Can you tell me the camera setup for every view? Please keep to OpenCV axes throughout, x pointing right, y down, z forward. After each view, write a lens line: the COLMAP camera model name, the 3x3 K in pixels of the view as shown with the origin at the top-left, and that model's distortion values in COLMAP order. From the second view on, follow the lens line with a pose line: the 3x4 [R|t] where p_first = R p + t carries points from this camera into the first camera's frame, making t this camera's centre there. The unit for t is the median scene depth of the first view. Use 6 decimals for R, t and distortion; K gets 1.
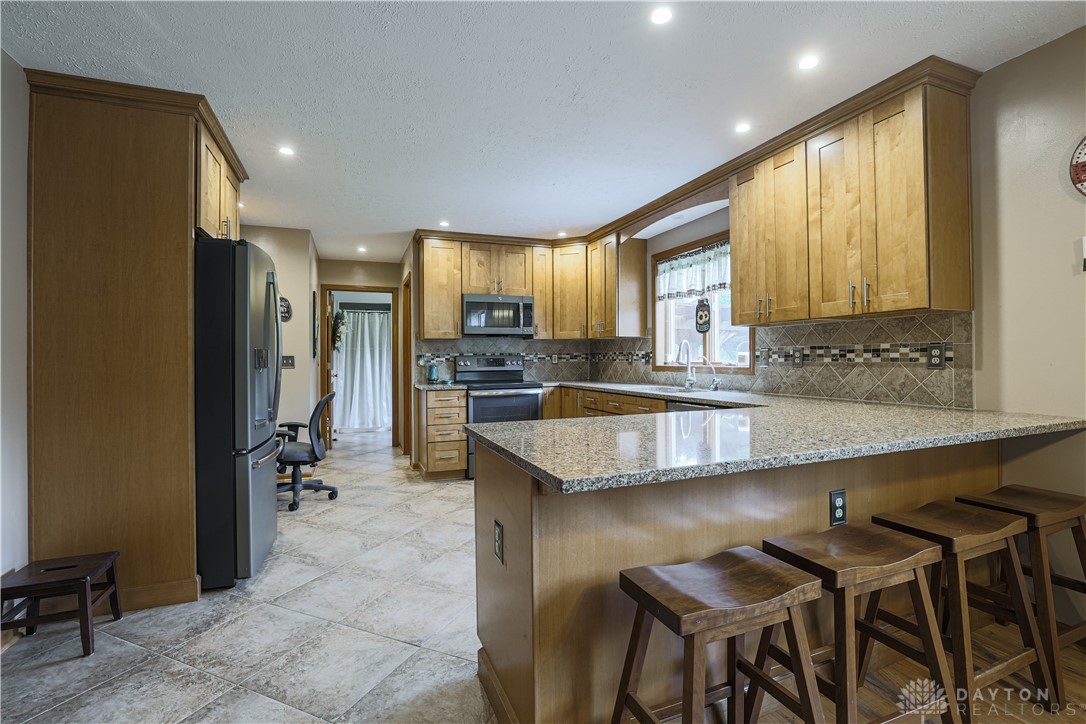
lens RADIAL K [[489.3, 0, 543.2], [0, 489.3, 357.6], [0, 0, 1]] dist [-0.062990, 0.028230]
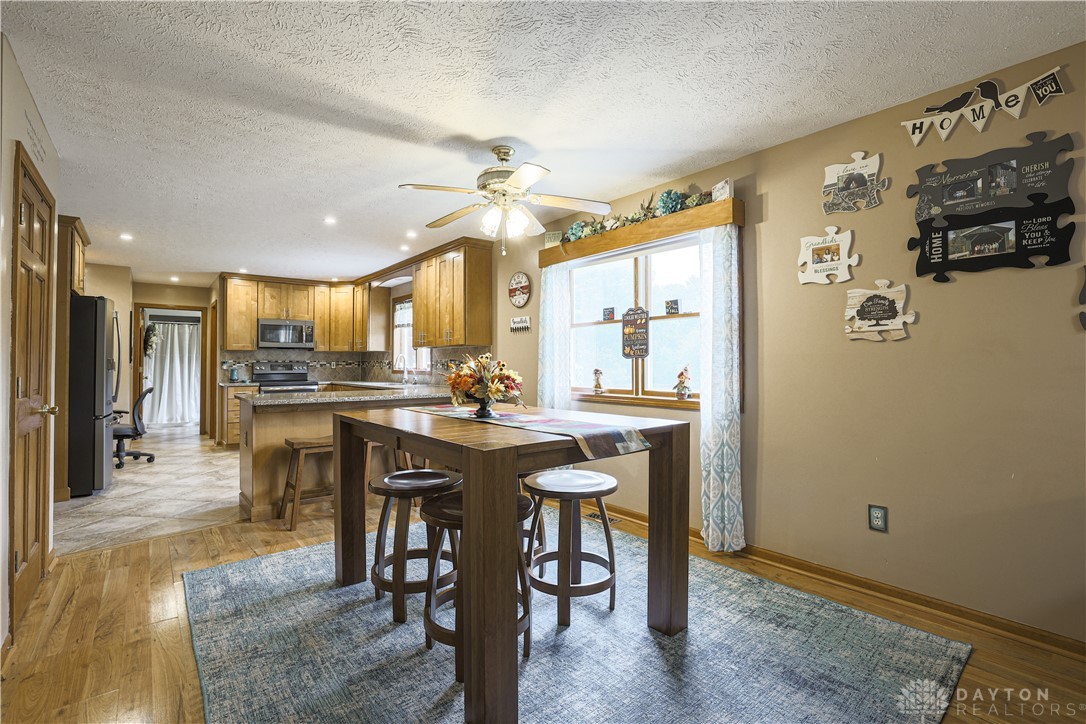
lens RADIAL K [[489.3, 0, 543.2], [0, 489.3, 357.6], [0, 0, 1]] dist [-0.062990, 0.028230]
pose [[0.949605, 0.010938, 0.313258, 0.177868], [-0.007162, 0.999887, -0.013202, -0.005173], [-0.313367, 0.010293, 0.949576, -0.555039]]
